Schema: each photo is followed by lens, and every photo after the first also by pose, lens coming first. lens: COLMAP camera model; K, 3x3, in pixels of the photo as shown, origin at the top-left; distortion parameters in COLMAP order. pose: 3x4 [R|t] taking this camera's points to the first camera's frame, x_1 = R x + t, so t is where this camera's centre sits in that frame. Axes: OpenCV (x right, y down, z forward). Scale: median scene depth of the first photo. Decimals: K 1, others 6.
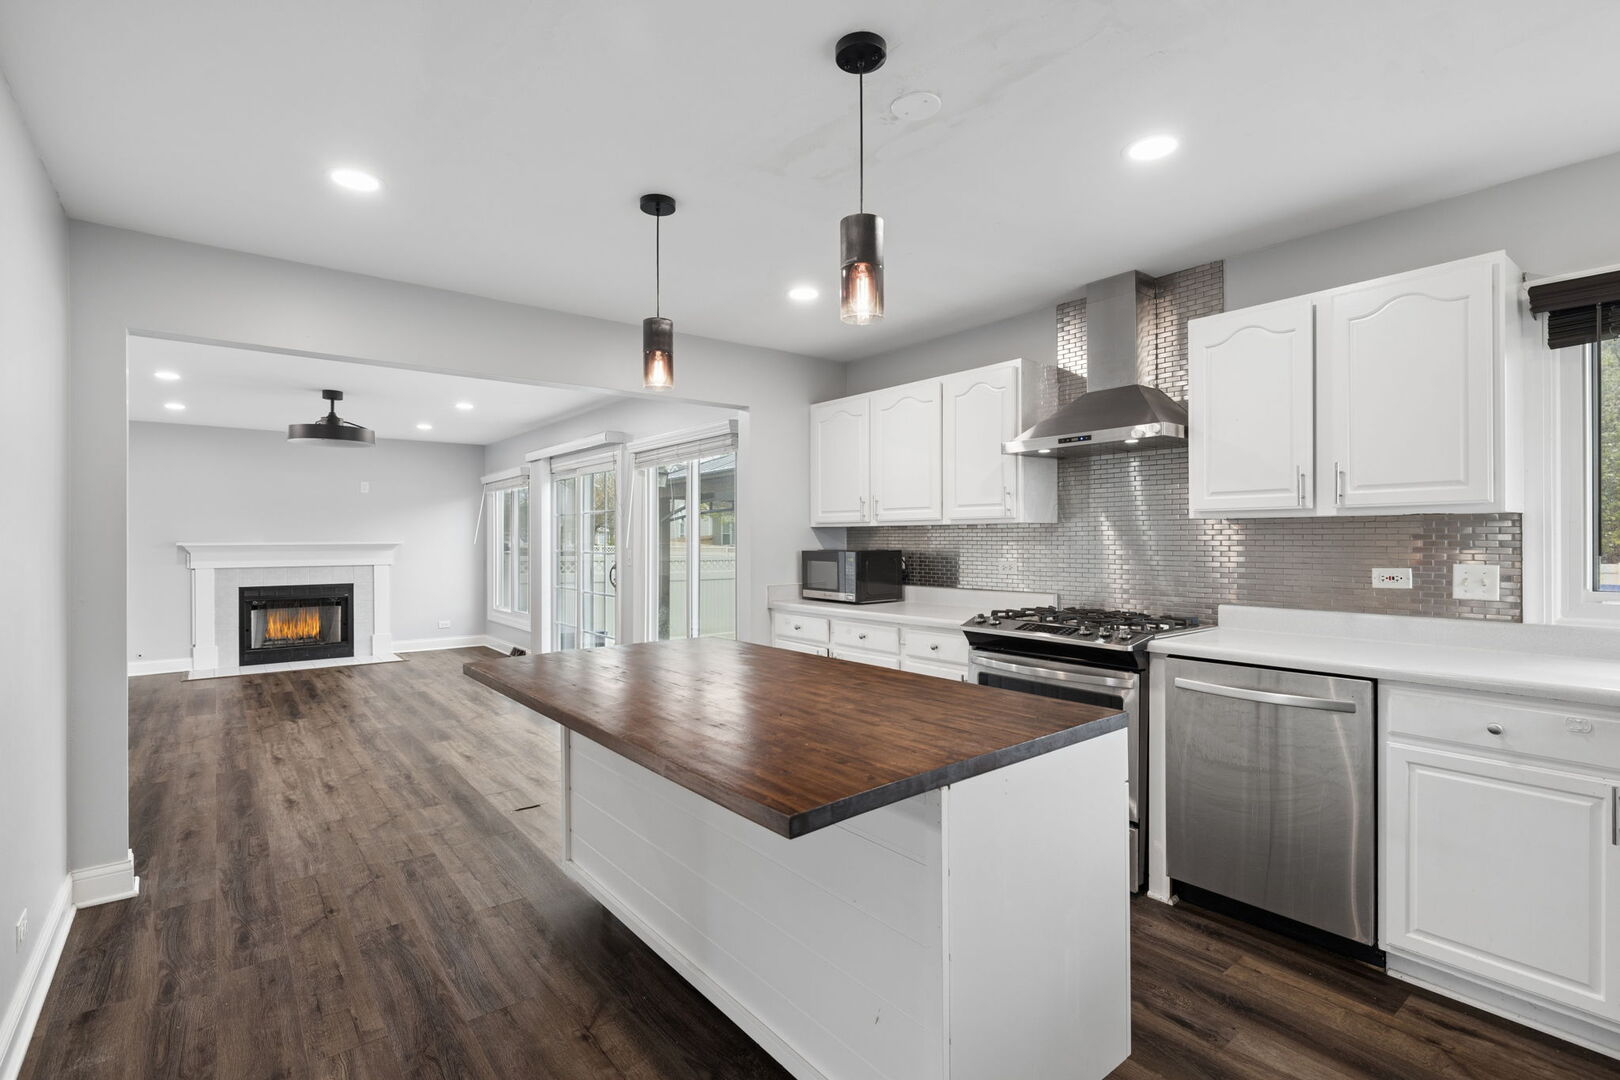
lens RADIAL K [[755.9, 0, 808.9], [0, 755.9, 539.8], [0, 0, 1]] dist [-0.000970, -0.000104]
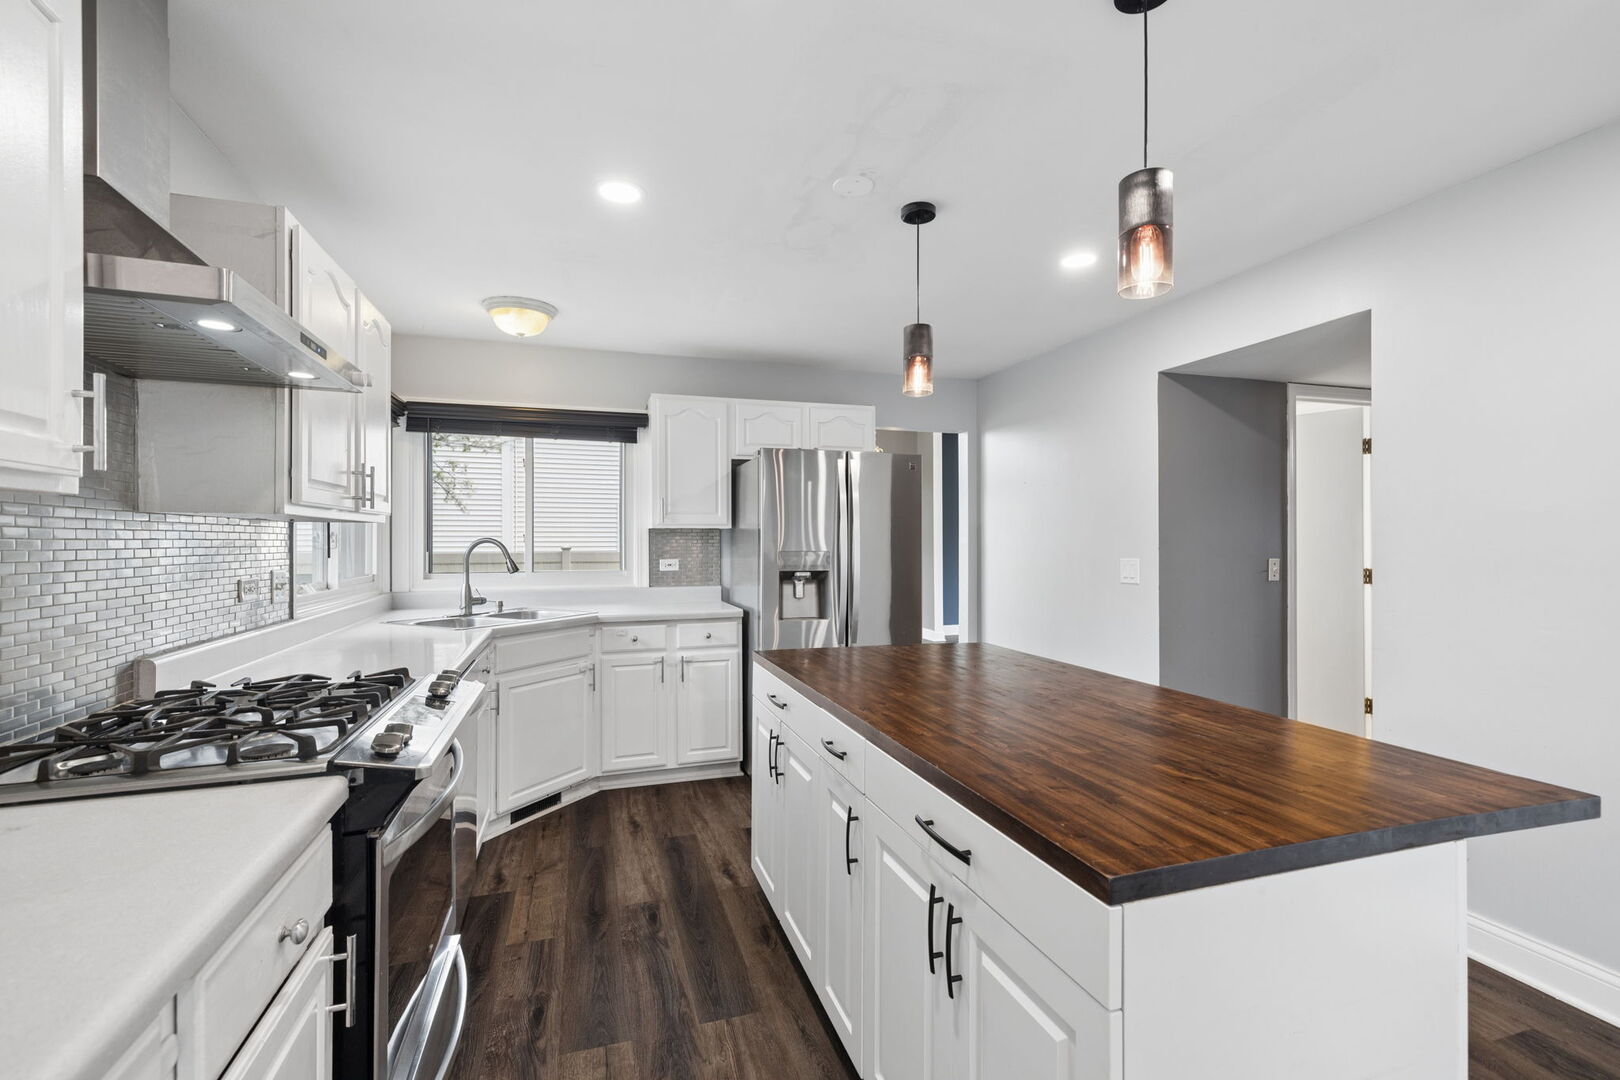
lens RADIAL K [[702.2, 0, 808.9], [0, 702.2, 542.3], [0, 0, 1]] dist [0.004083, -0.000068]
pose [[-0.937778, -0.000170, 0.347234, -0.048975], [-0.002810, 0.999971, -0.007100, 0.000294], [-0.347223, -0.007634, -0.937751, 0.561251]]
